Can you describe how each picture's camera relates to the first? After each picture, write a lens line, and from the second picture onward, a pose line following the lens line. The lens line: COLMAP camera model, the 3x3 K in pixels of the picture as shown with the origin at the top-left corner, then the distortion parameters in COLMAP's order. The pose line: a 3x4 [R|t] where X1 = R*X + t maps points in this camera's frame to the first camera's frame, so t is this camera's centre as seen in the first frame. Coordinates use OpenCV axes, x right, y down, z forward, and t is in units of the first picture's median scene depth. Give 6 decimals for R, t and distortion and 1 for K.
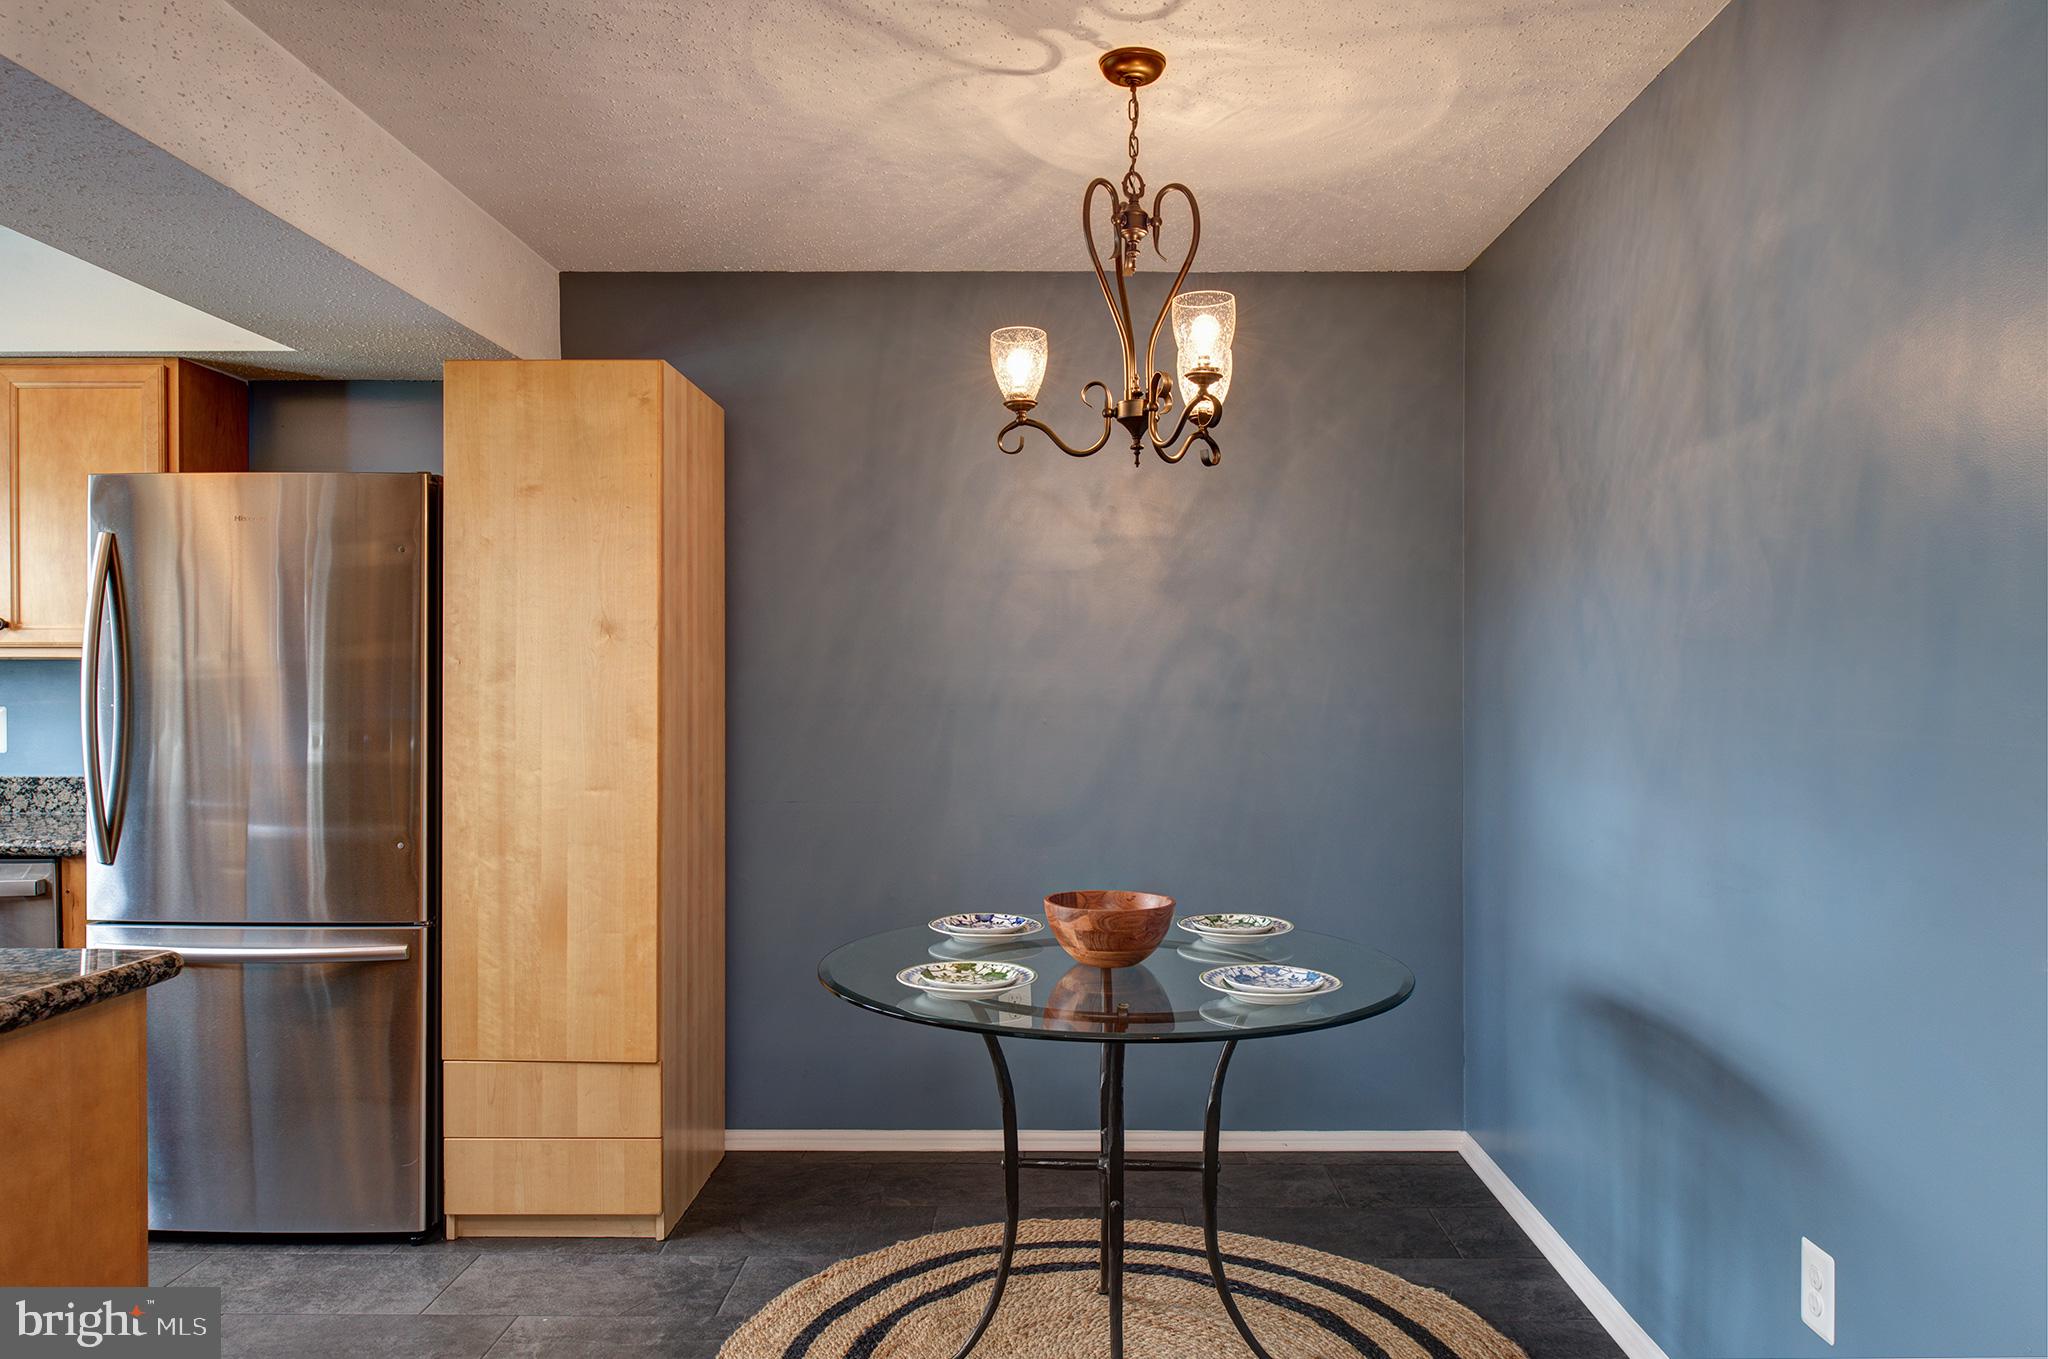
lens RADIAL K [[1397.1, 0, 1024.0], [0, 1397.1, 679.5], [0, 0, 1]] dist [-0.000730, -0.039202]
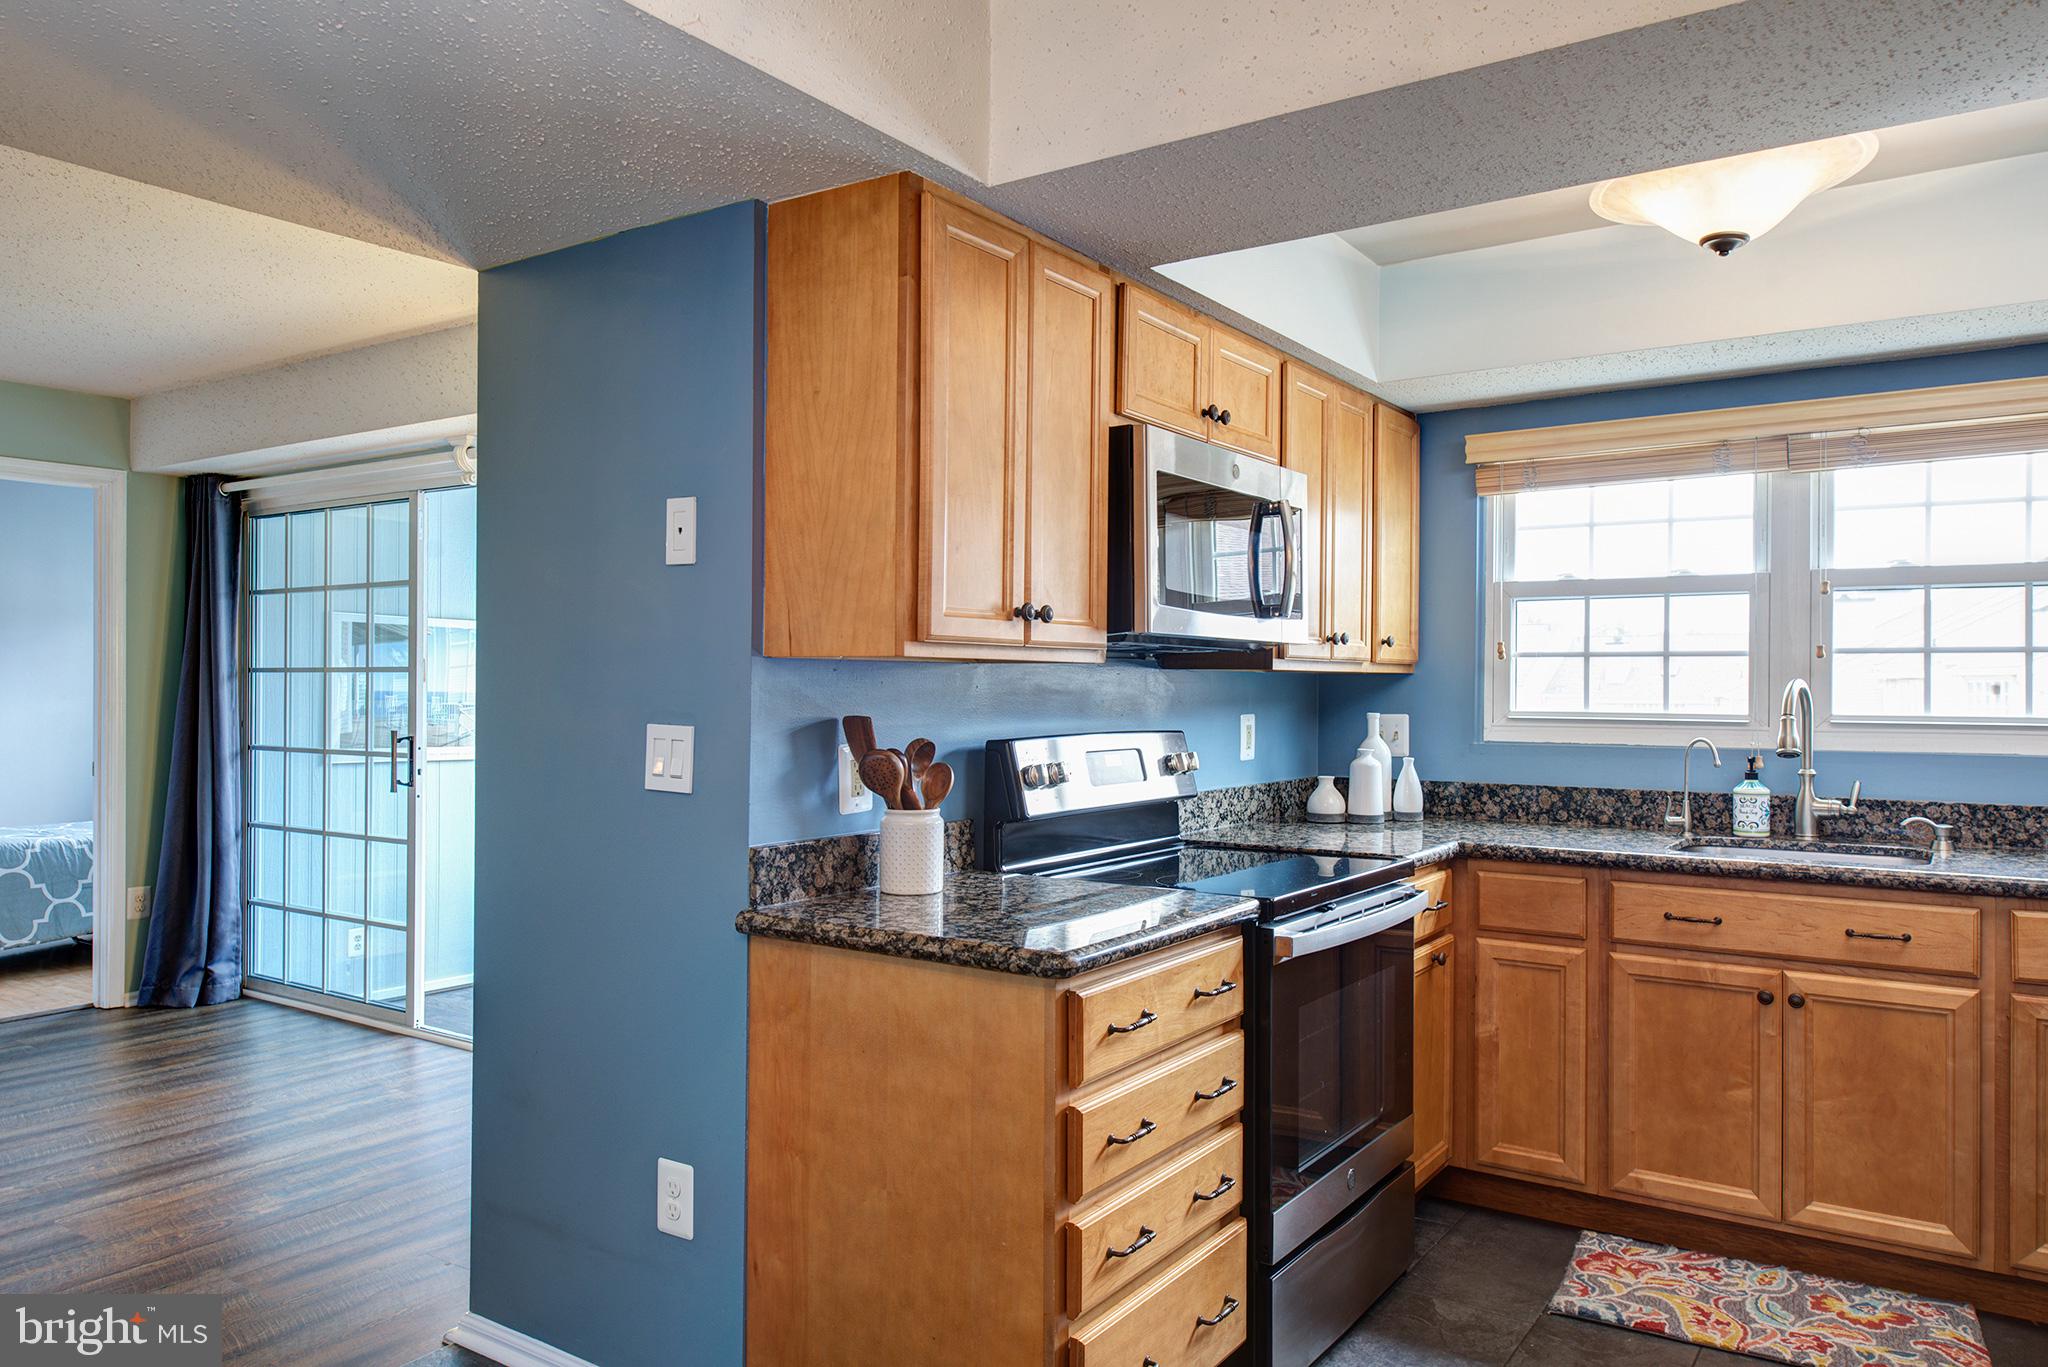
lens RADIAL K [[1397.1, 0, 1024.0], [0, 1397.1, 683.5], [0, 0, 1]] dist [-0.000730, -0.039202]
pose [[-0.539673, -0.004755, -0.841862, 0.163260], [-0.003274, 0.999988, -0.003549, -0.002044], [0.841869, 0.000842, -0.539682, 0.903187]]
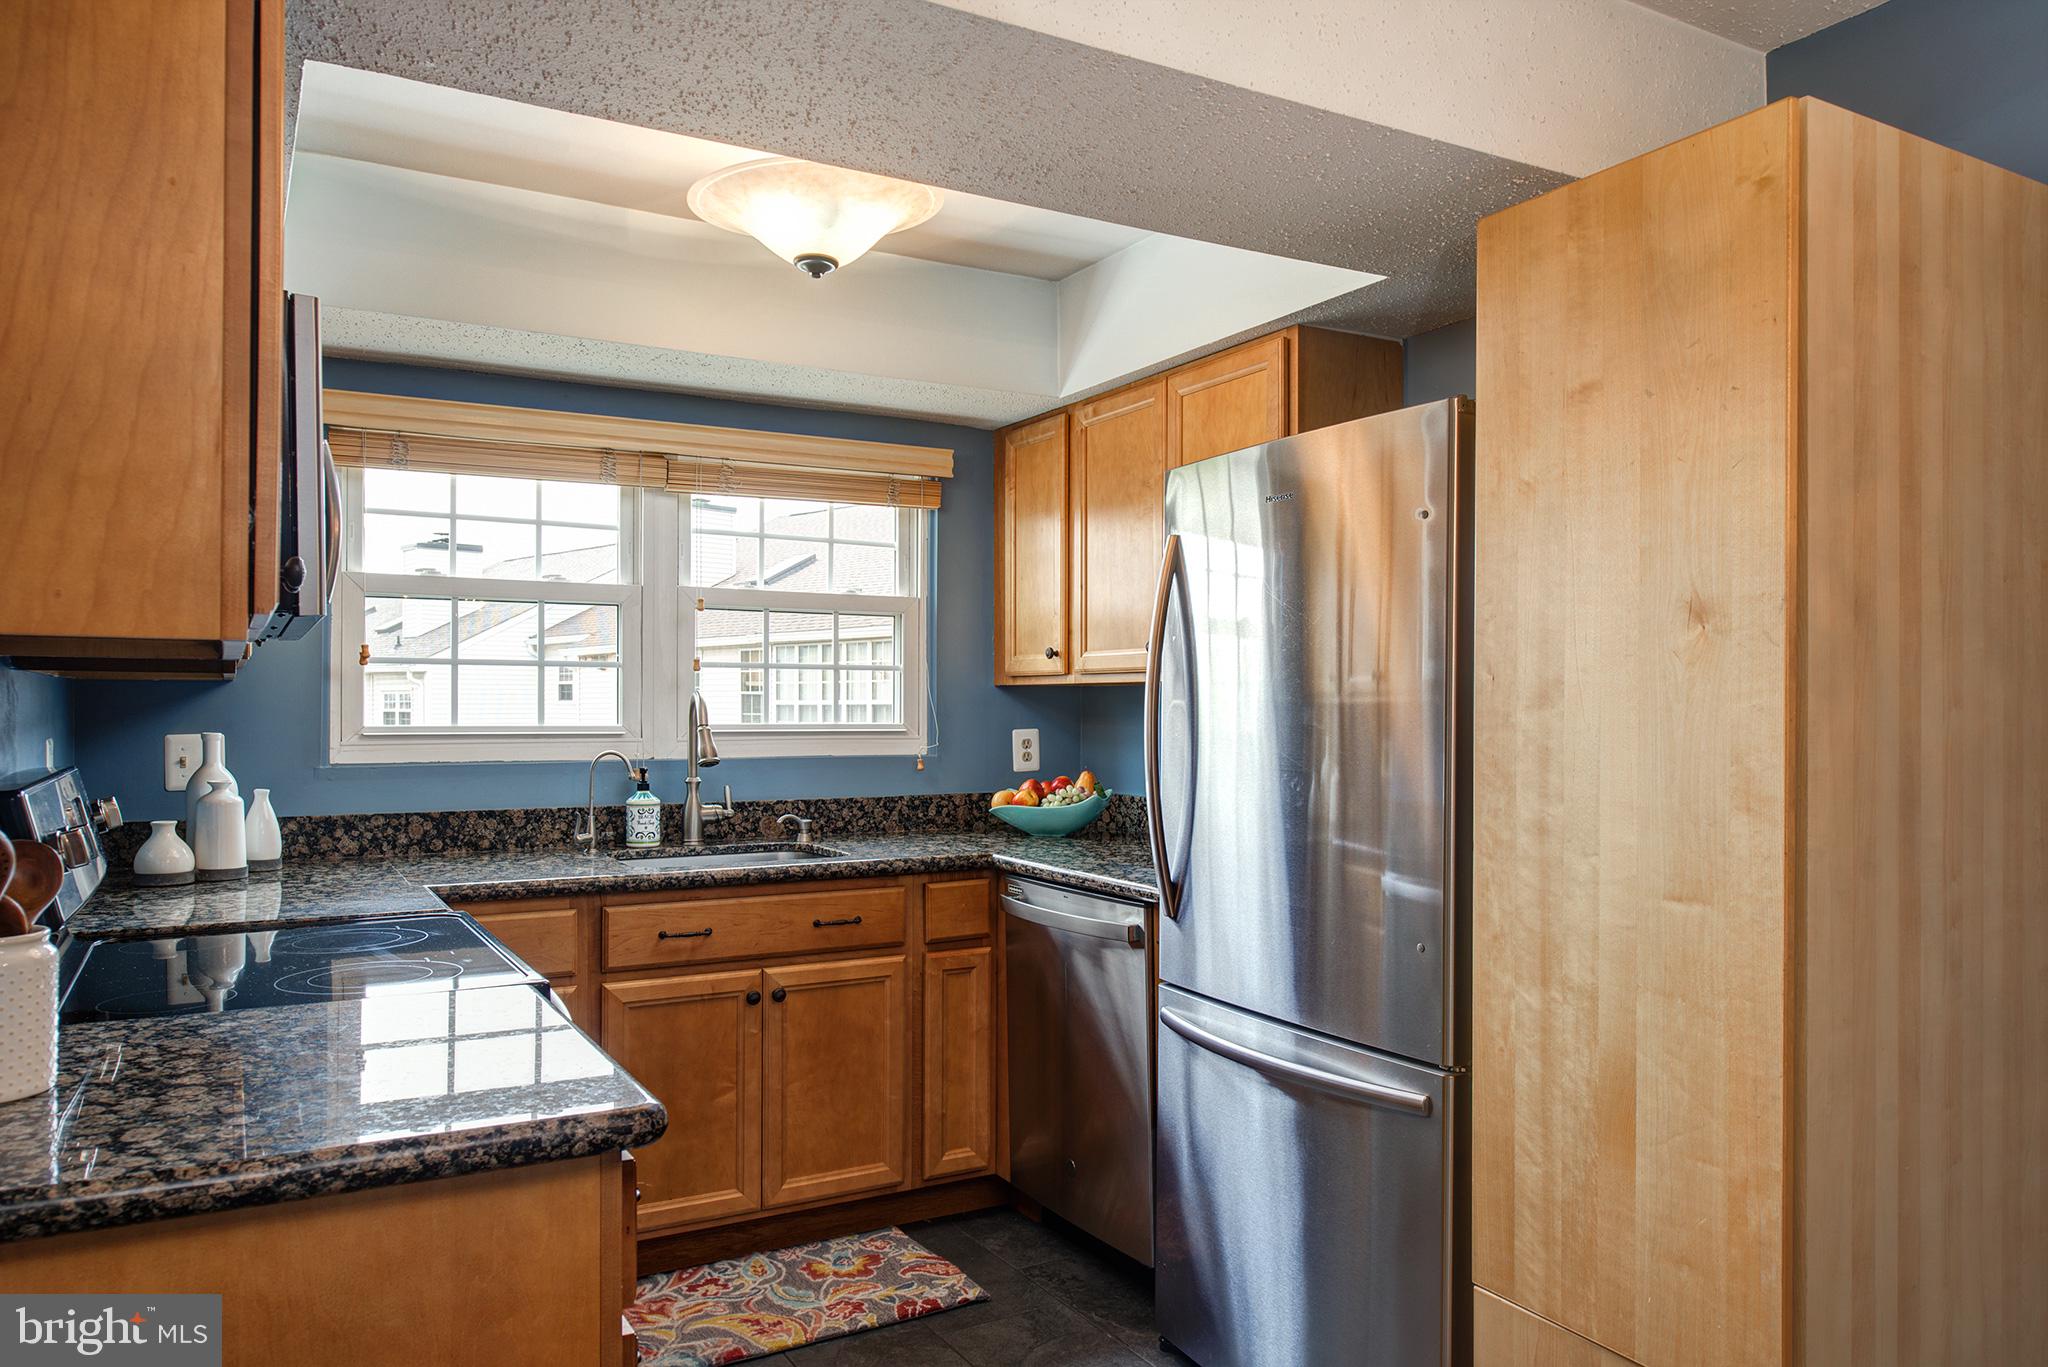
lens RADIAL K [[1397.4, 0, 1019.3], [0, 1397.4, 702.6], [0, 0, 1]] dist [0.000877, -0.002328]
pose [[0.514325, -0.001453, -0.857594, 0.039312], [0.001249, 0.999999, -0.000946, -0.000735], [0.857595, -0.000585, 0.514326, 0.478712]]
